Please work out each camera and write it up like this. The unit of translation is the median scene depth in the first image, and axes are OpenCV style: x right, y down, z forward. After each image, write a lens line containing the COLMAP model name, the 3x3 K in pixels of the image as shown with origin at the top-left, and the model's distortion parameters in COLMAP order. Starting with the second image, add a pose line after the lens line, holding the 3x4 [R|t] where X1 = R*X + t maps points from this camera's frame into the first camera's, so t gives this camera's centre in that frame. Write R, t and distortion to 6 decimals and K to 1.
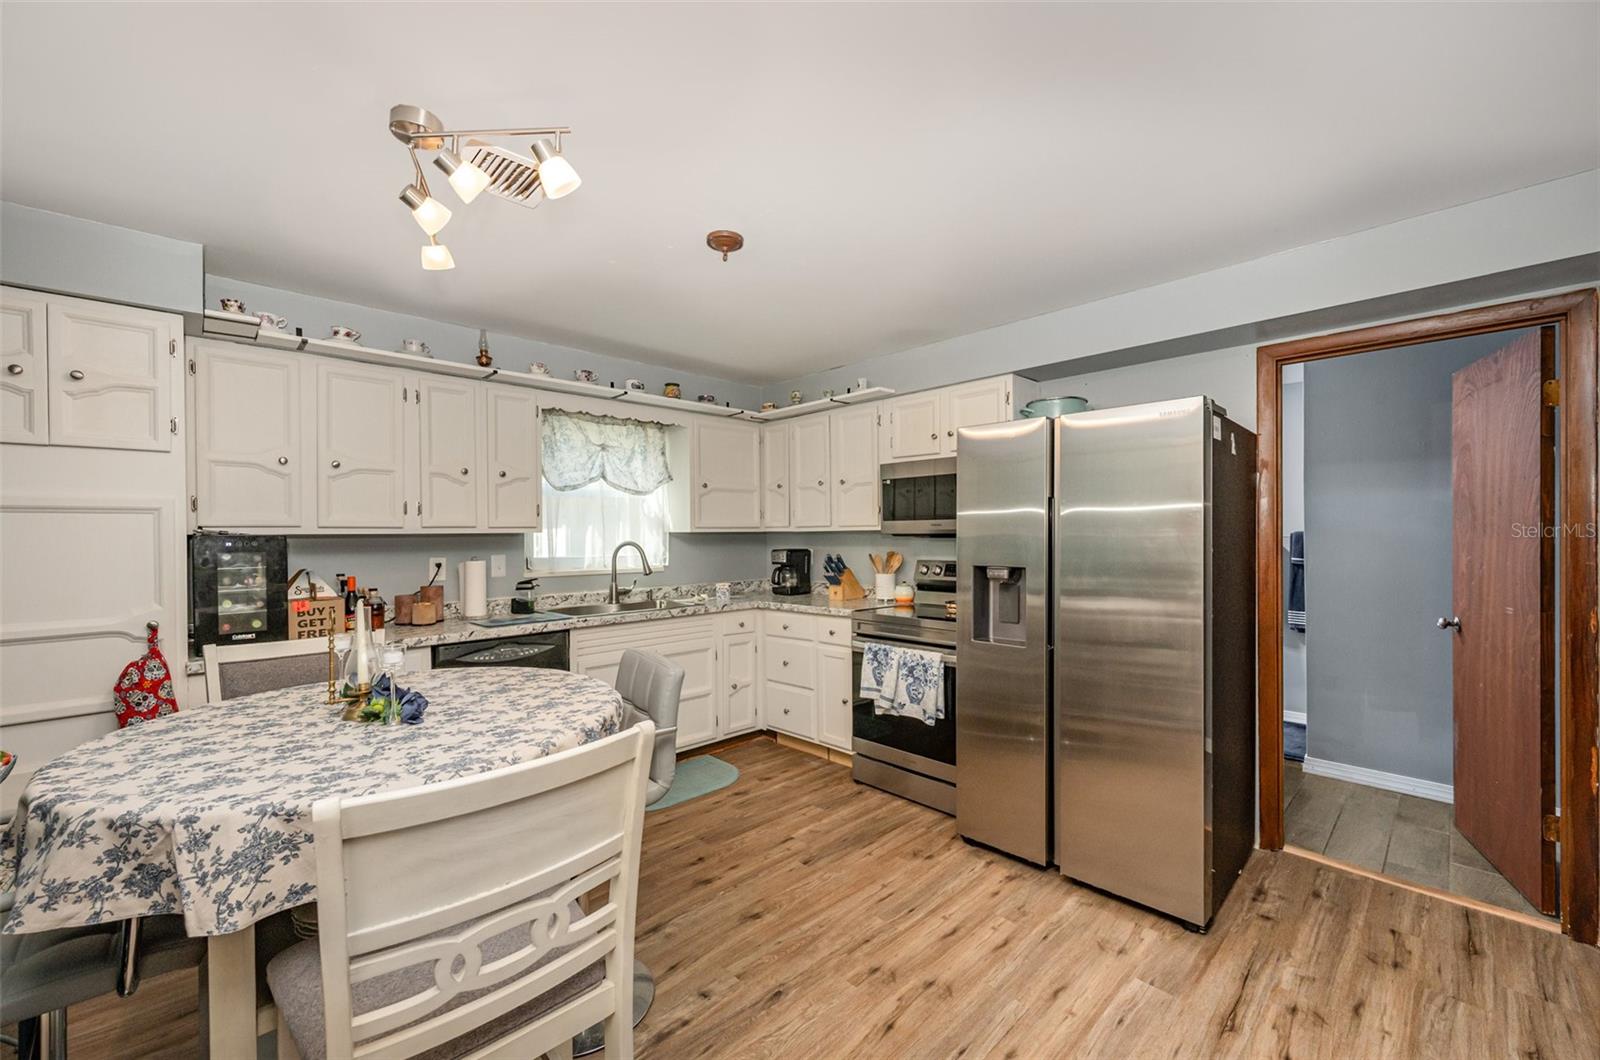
lens RADIAL K [[639.2, 0, 801.6], [0, 639.2, 533.5], [0, 0, 1]] dist [0.002901, 0.000105]
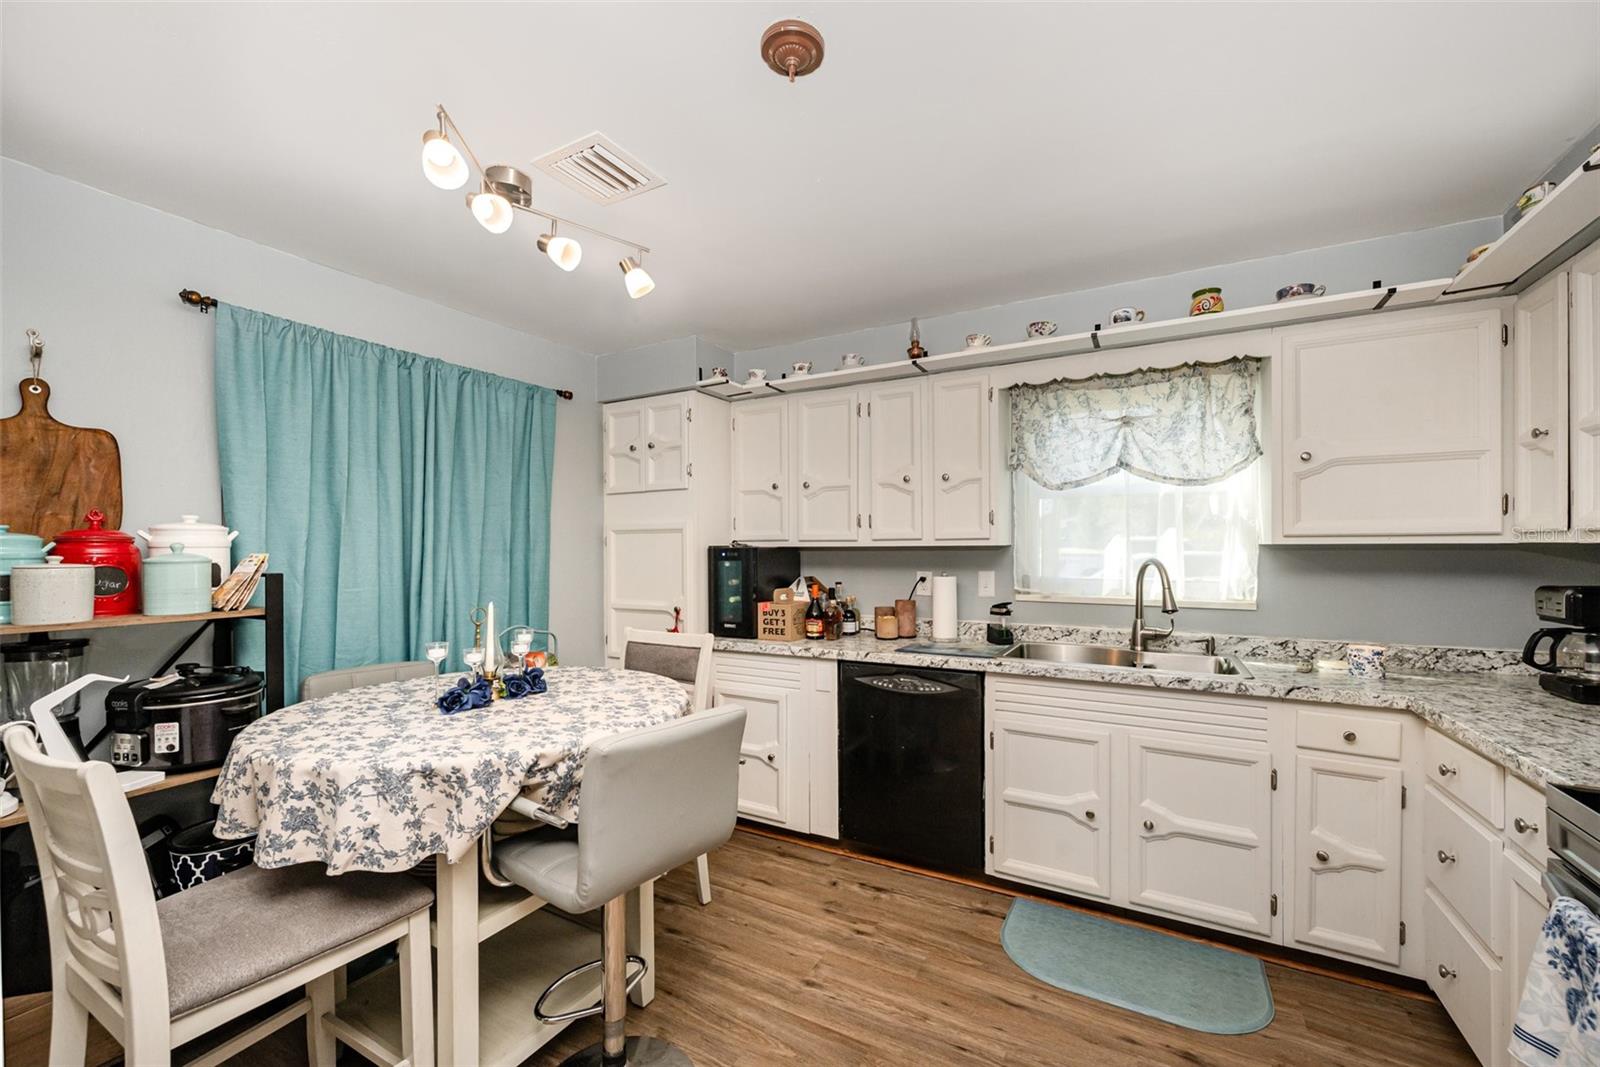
lens RADIAL K [[640.7, 0, 809.8], [0, 640.7, 547.1], [0, 0, 1]] dist [0.005134, -0.000133]
pose [[0.292202, 0.005649, -0.956340, 0.270168], [0.000348, 0.999982, 0.006014, -0.003753], [0.956356, -0.002090, 0.292195, 0.503218]]
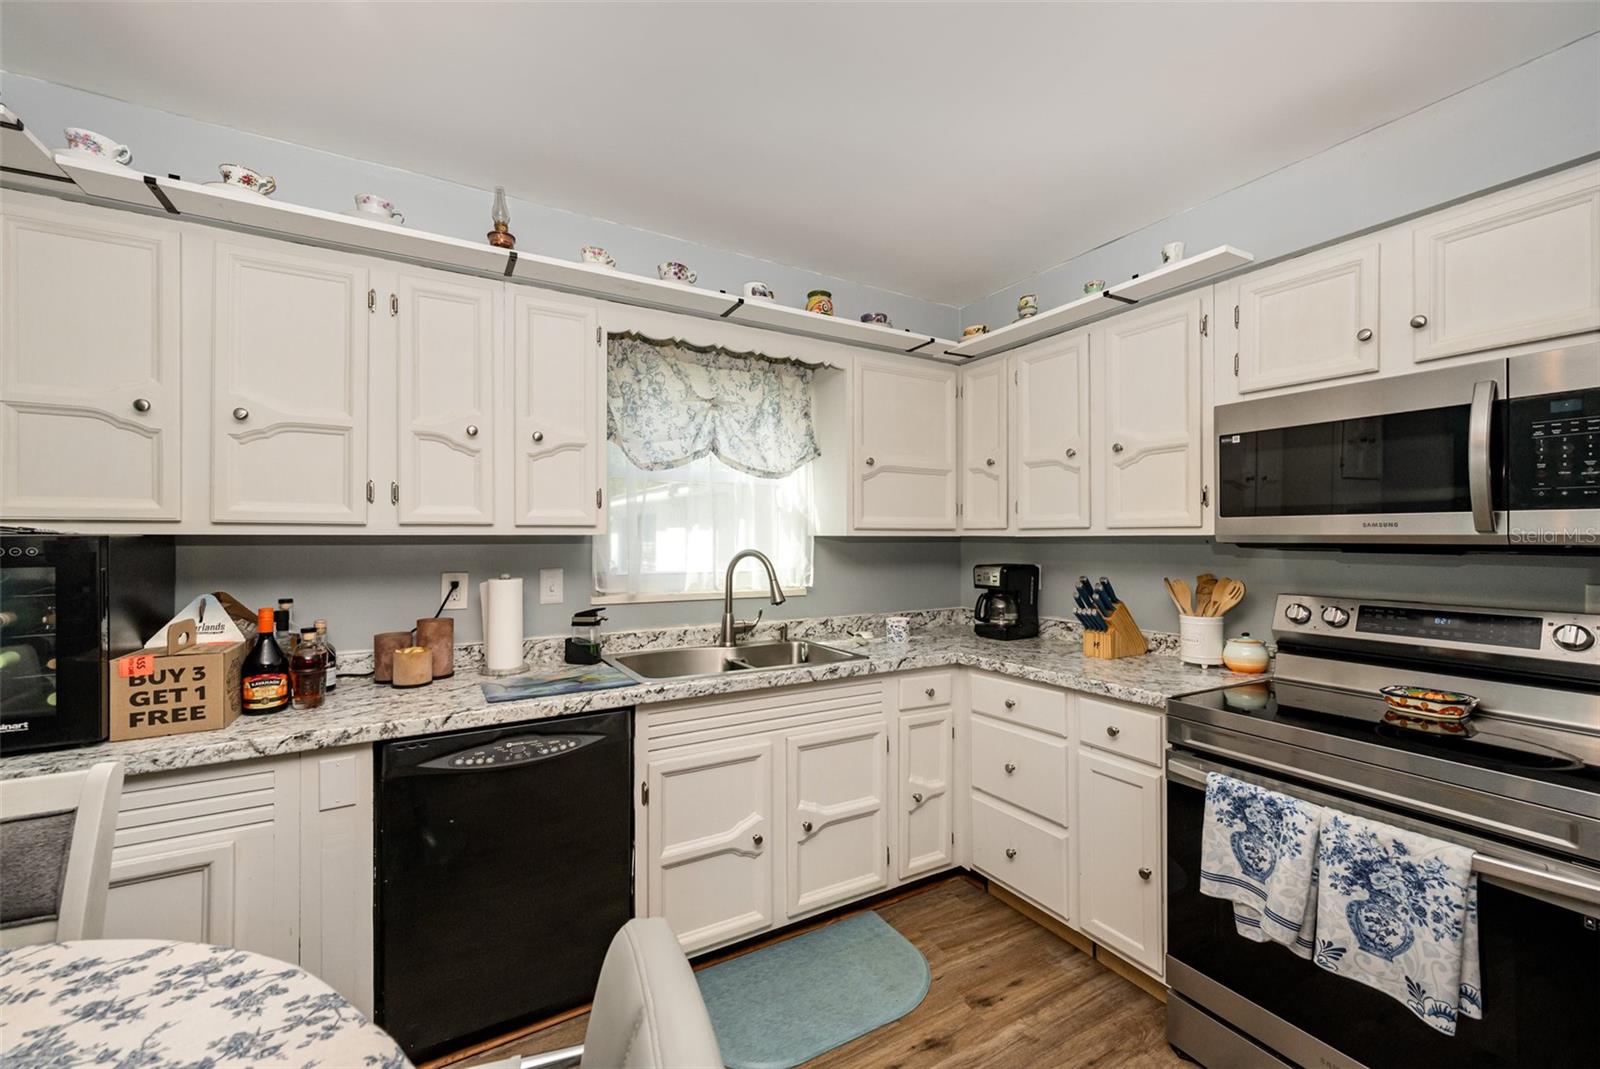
lens RADIAL K [[640.7, 0, 796.6], [0, 640.7, 534.6], [0, 0, 1]] dist [0.005134, -0.000133]
pose [[0.967759, 0.007957, -0.251752, -0.070251], [-0.009049, 0.999954, -0.003180, -0.001174], [0.251715, 0.005356, 0.967787, 0.421297]]
